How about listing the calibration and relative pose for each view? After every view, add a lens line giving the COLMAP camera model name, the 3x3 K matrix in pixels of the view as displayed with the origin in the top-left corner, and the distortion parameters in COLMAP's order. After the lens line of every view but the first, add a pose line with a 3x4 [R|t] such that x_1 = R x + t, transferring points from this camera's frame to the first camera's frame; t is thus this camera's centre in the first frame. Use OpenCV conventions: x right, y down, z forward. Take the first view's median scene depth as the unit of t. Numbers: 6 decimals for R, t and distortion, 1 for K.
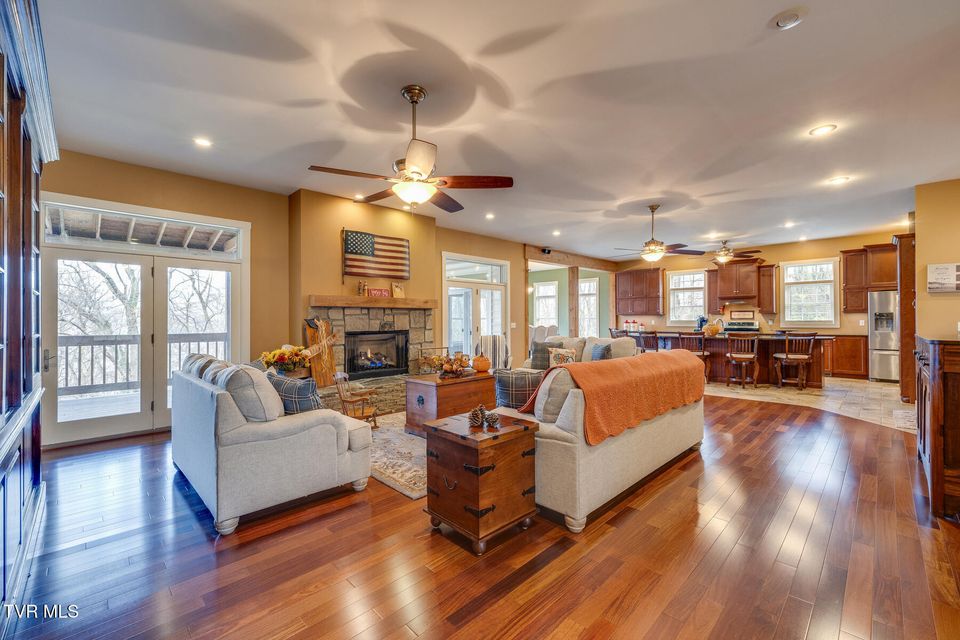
lens RADIAL K [[404.9, 0, 479.4], [0, 404.9, 317.8], [0, 0, 1]] dist [0.001595, 0.000255]
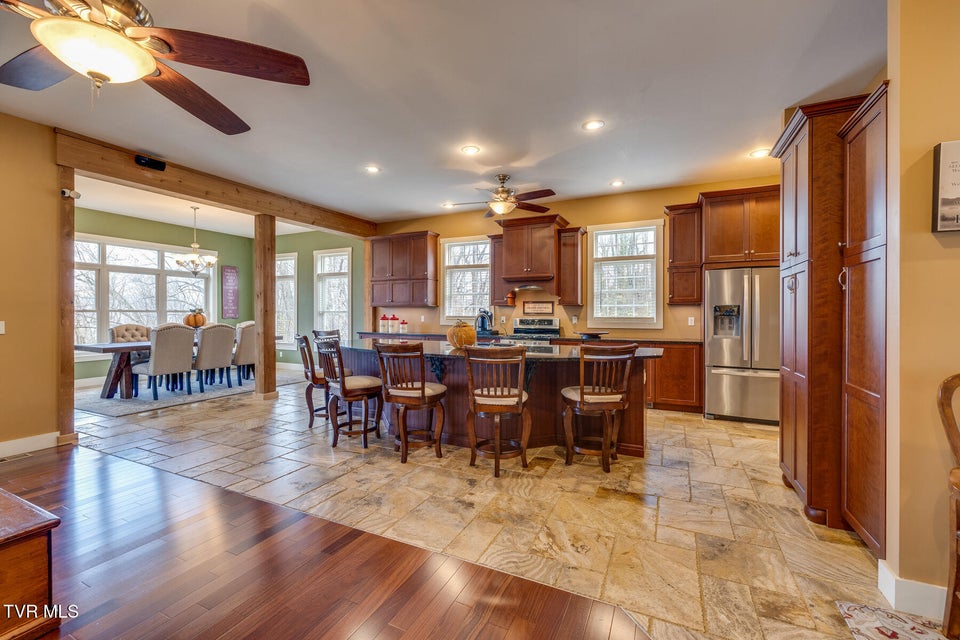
lens RADIAL K [[404.9, 0, 481.6], [0, 404.9, 317.0], [0, 0, 1]] dist [0.001595, 0.000255]
pose [[0.941760, 0.001852, 0.336280, 0.370911], [-0.006560, 0.999896, 0.012865, -0.000276], [-0.336221, -0.014322, 0.941674, 0.454883]]
